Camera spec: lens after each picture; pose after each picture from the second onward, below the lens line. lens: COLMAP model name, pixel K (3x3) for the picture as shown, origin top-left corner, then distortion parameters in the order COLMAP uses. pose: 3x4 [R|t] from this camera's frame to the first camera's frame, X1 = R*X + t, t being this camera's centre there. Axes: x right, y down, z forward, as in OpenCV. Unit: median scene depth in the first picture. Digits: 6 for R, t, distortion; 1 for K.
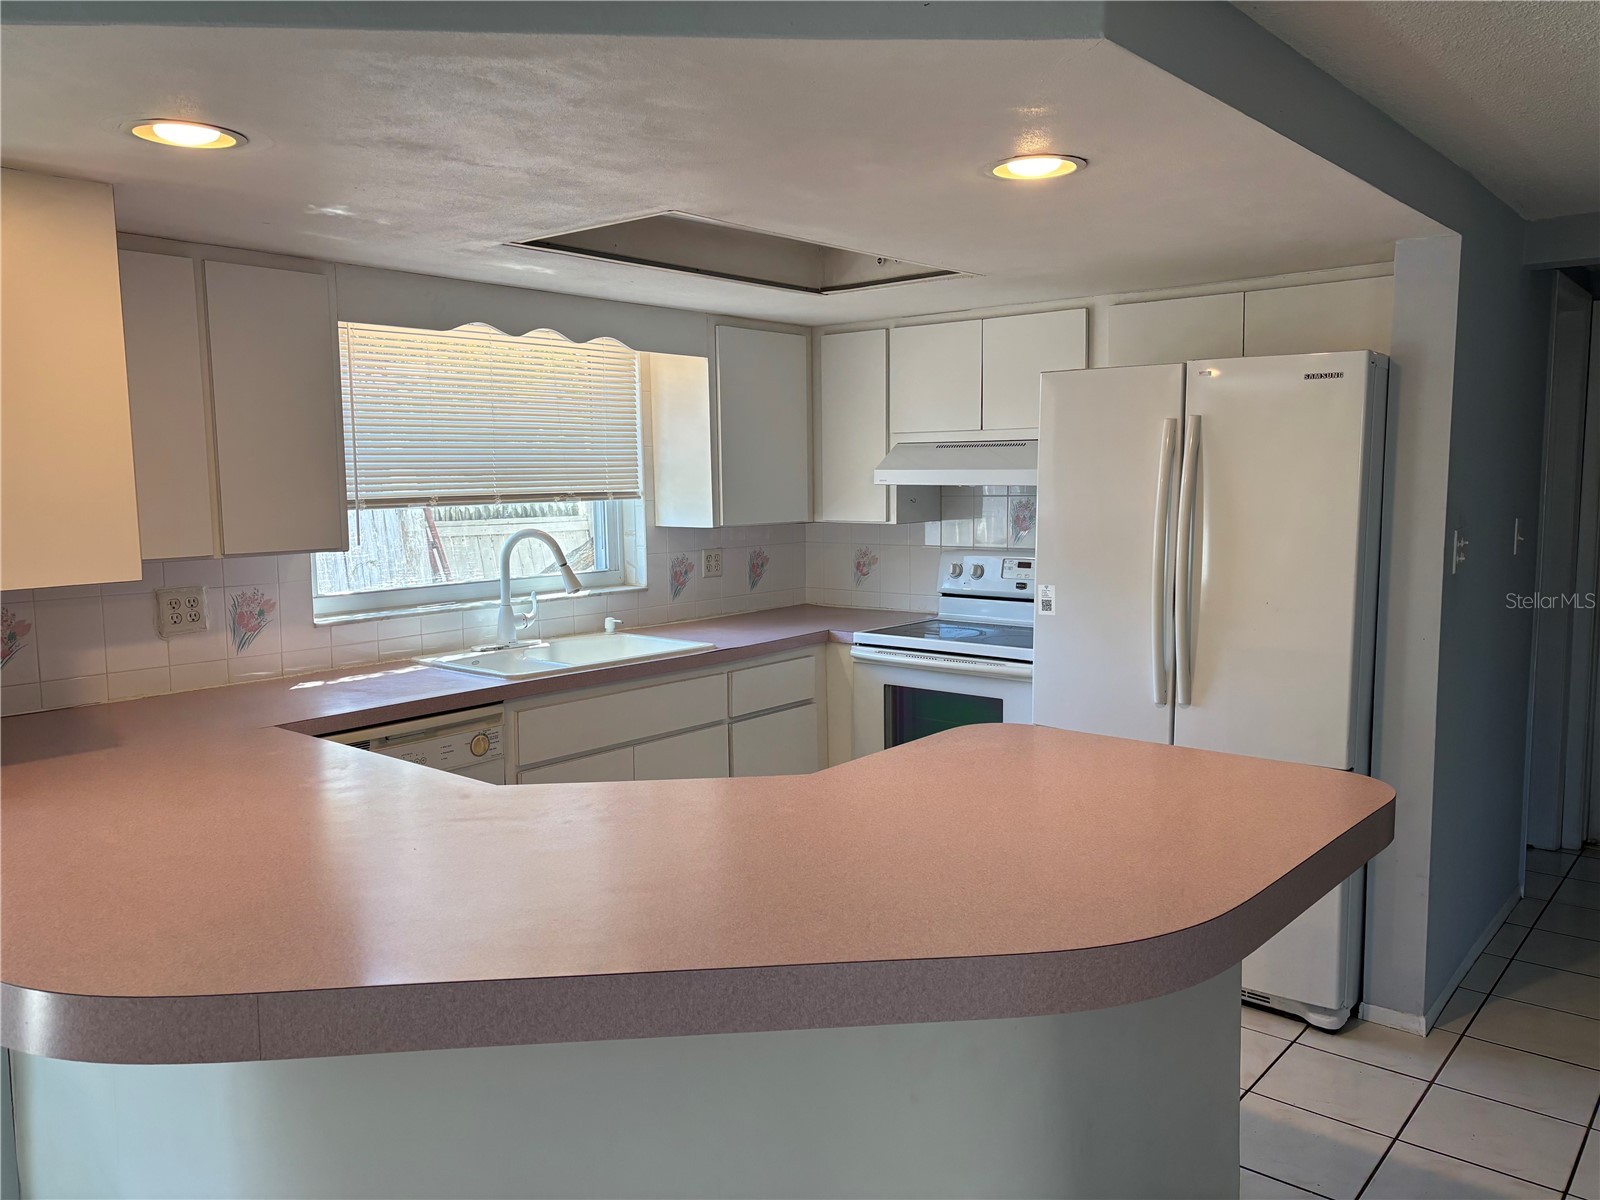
lens RADIAL K [[1213.5, 0, 801.4], [0, 1213.5, 601.3], [0, 0, 1]] dist [0.055462, -0.053617]
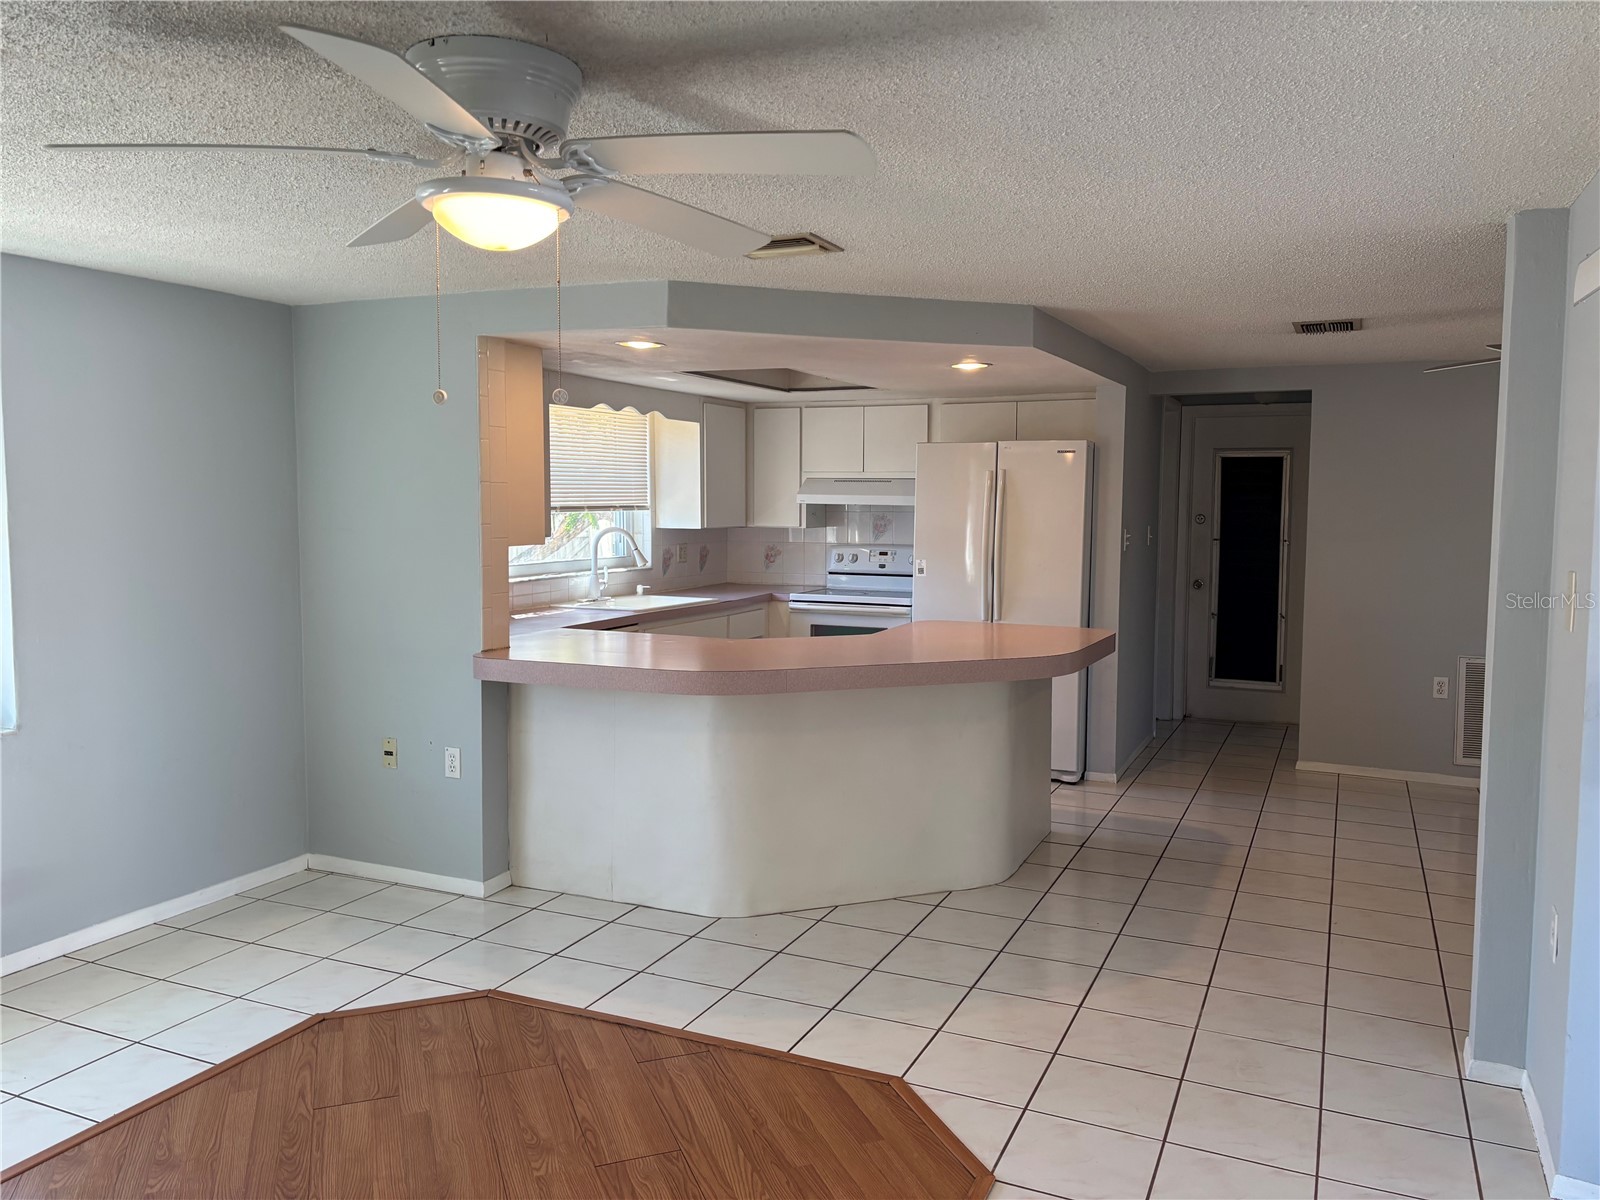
lens RADIAL K [[1213.5, 0, 804.4], [0, 1213.5, 586.7], [0, 0, 1]] dist [0.055462, -0.053617]
pose [[0.964276, -0.003868, 0.264871, -0.369200], [0.012476, 0.999447, -0.030825, 0.066701], [-0.264606, 0.033028, 0.963791, -0.574676]]
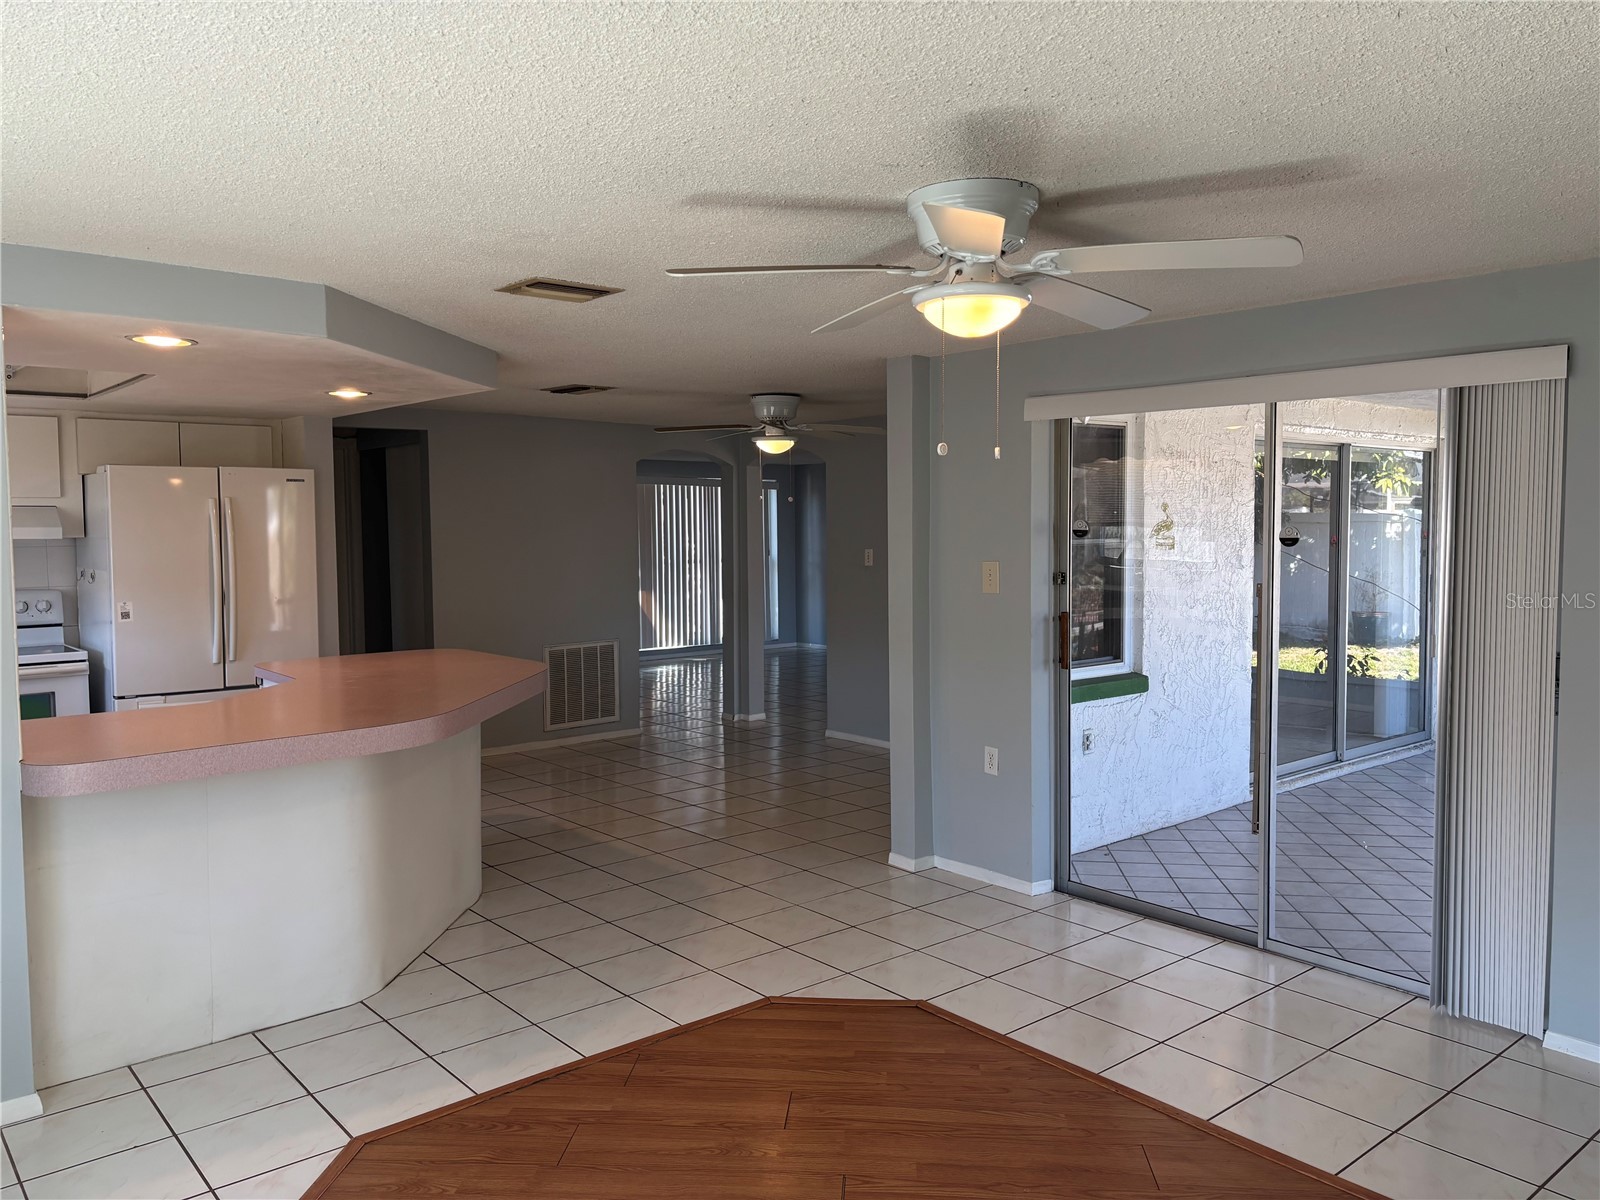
lens RADIAL K [[1213.5, 0, 803.9], [0, 1213.5, 592.1], [0, 0, 1]] dist [0.055462, -0.053617]
pose [[0.166825, -0.049924, 0.984722, -0.985322], [0.110961, 0.993323, 0.031562, 0.017068], [-0.979723, 0.104001, 0.171251, -0.087095]]
